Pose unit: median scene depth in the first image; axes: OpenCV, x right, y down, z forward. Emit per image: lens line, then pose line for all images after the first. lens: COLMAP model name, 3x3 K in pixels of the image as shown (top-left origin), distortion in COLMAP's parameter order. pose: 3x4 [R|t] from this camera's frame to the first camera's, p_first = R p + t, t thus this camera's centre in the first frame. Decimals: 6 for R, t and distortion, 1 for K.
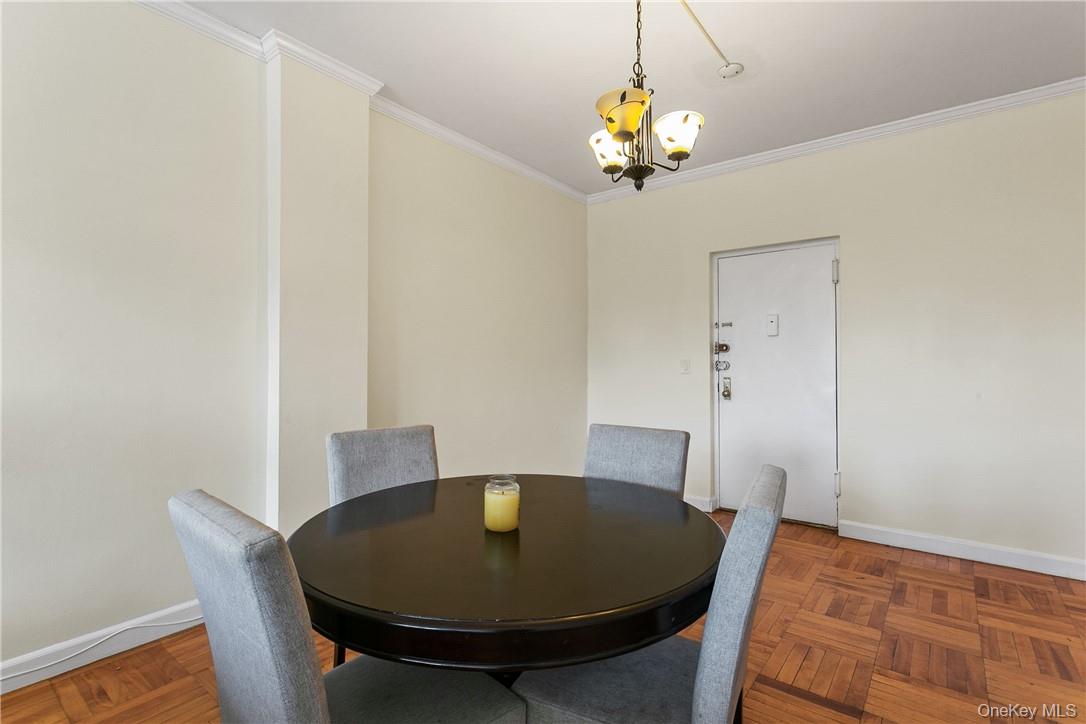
lens RADIAL K [[532.4, 0, 543.0], [0, 532.4, 362.0], [0, 0, 1]] dist [-0.000564, 0.000291]
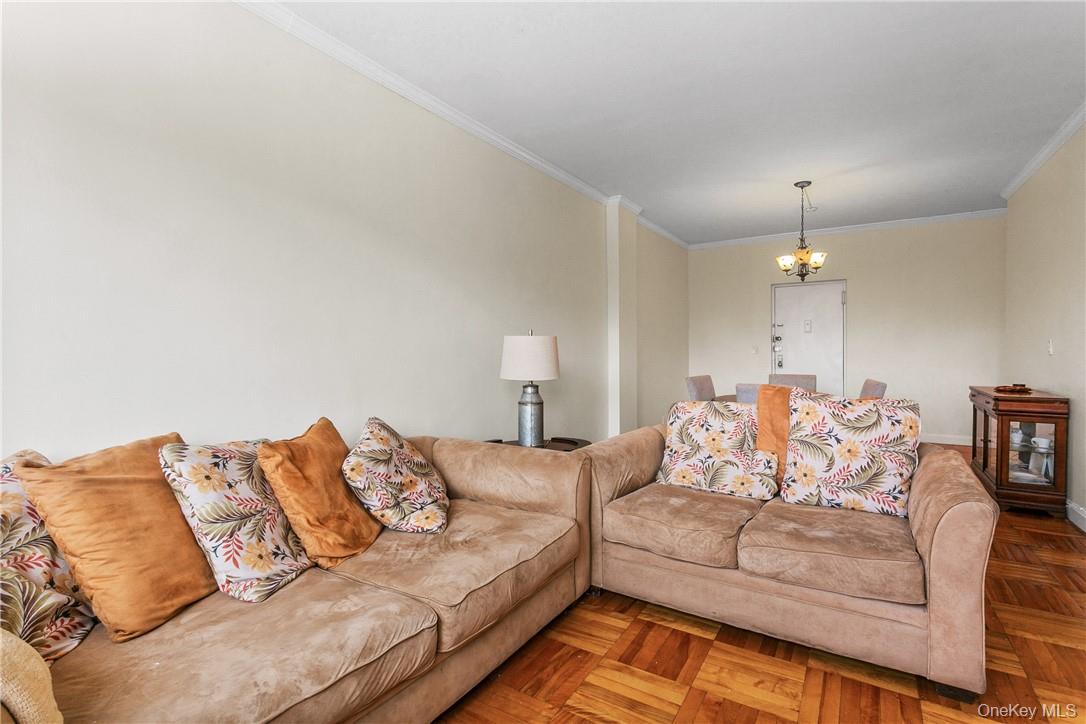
lens RADIAL K [[516.2, 0, 542.2], [0, 516.2, 360.3], [0, 0, 1]] dist [0.002803, 0.001454]
pose [[0.996094, -0.007544, 0.087981, -0.646778], [0.004964, 0.999552, 0.029506, -0.010414], [-0.088165, -0.028954, 0.995685, -0.694343]]
